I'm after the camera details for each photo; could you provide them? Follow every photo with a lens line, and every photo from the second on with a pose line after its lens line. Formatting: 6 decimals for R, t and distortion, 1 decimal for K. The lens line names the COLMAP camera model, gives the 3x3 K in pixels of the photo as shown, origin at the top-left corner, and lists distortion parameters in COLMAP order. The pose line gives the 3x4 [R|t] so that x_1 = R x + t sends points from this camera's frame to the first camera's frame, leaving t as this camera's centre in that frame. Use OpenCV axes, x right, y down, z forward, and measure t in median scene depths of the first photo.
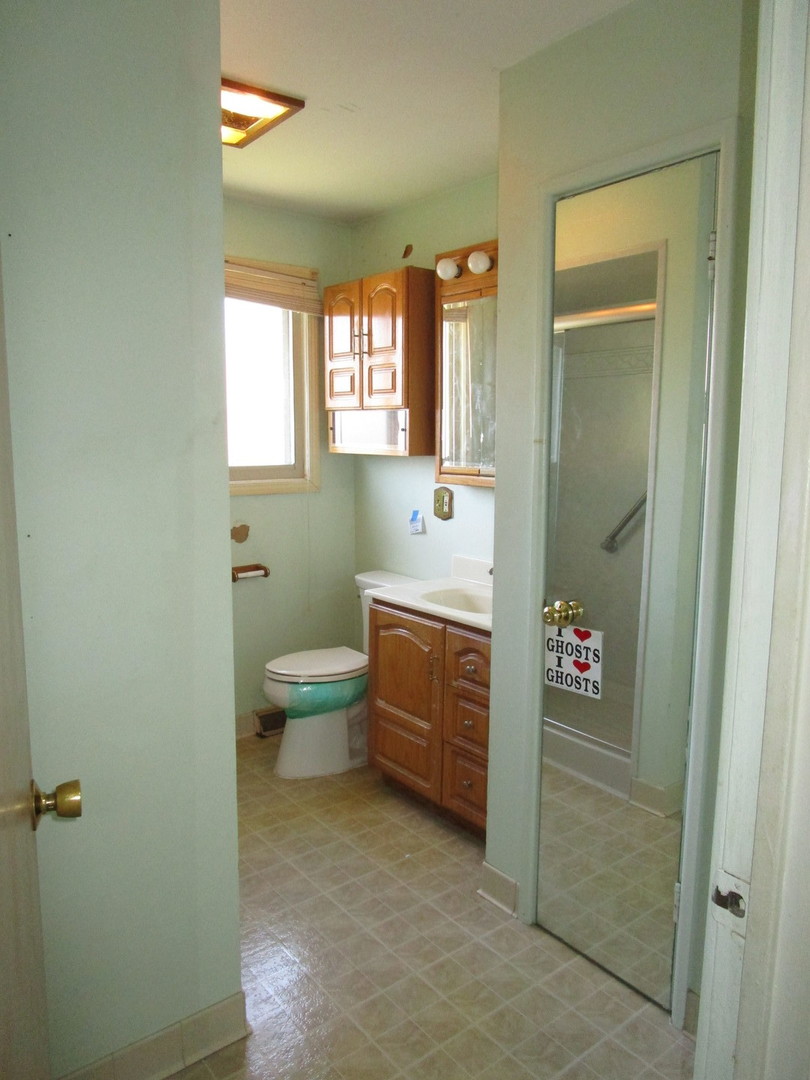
lens RADIAL K [[780.6, 0, 405.0], [0, 780.6, 540.0], [0, 0, 1]] dist [-0.019075, 0.005047]
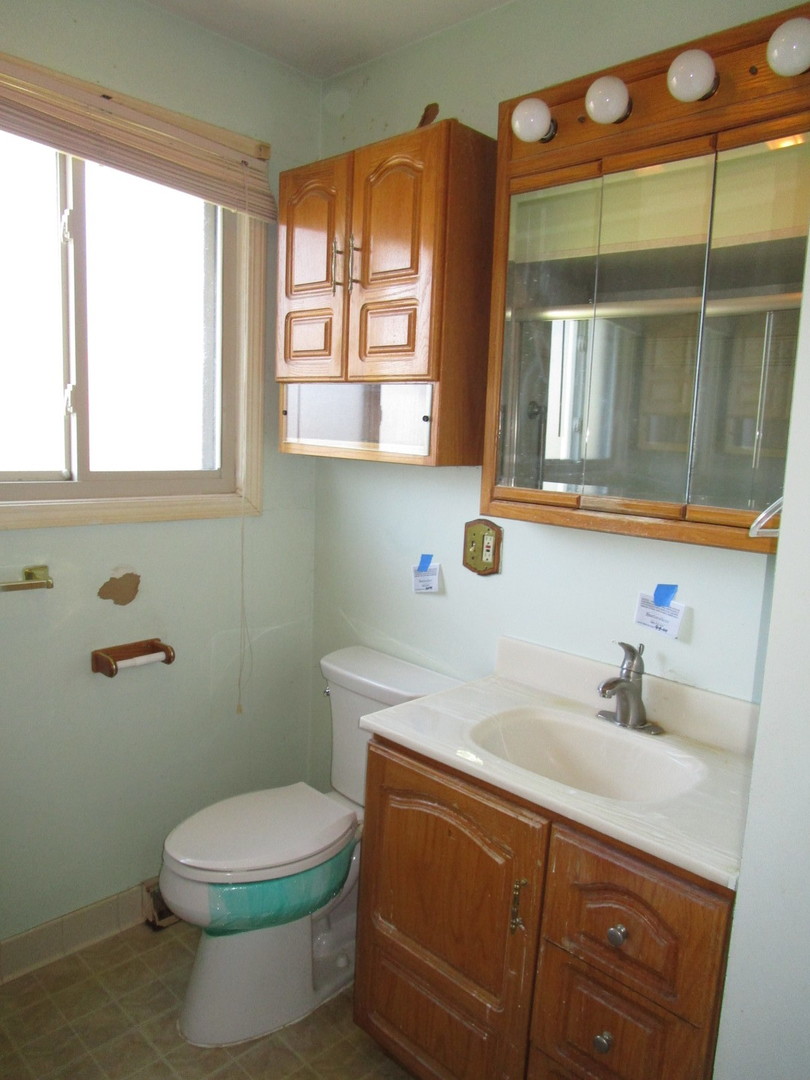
lens RADIAL K [[780.6, 0, 405.0], [0, 780.6, 540.0], [0, 0, 1]] dist [-0.019075, 0.005047]
pose [[0.991797, 0.021476, 0.126009, -0.081825], [-0.022465, 0.999727, 0.006434, -0.054526], [-0.125836, -0.009212, 0.992008, 0.422203]]
